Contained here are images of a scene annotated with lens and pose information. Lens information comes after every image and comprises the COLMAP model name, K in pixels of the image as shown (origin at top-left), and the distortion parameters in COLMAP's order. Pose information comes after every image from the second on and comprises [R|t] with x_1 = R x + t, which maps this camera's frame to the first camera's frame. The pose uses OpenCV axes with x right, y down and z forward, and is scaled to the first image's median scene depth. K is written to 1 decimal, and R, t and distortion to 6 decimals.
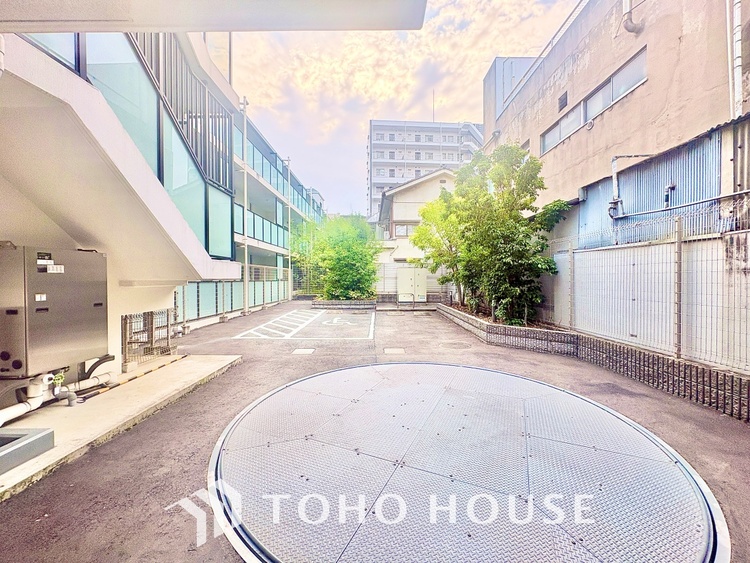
lens RADIAL K [[297.7, 0, 375.0], [0, 297.7, 281.5], [0, 0, 1]] dist [-0.000601, 0.000502]
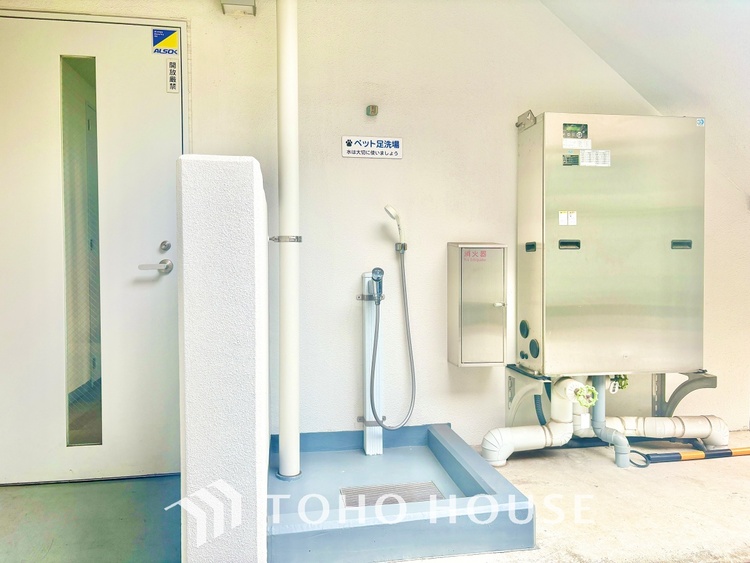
lens RADIAL K [[562.5, 0, 375.1], [0, 562.5, 267.2], [0, 0, 1]] dist [0.006832, 0.001450]
pose [[0.178551, 0.026335, -0.983578, -0.253641], [-0.005273, 0.999653, 0.025808, 0.097354], [0.983916, 0.000578, 0.178628, 0.472912]]
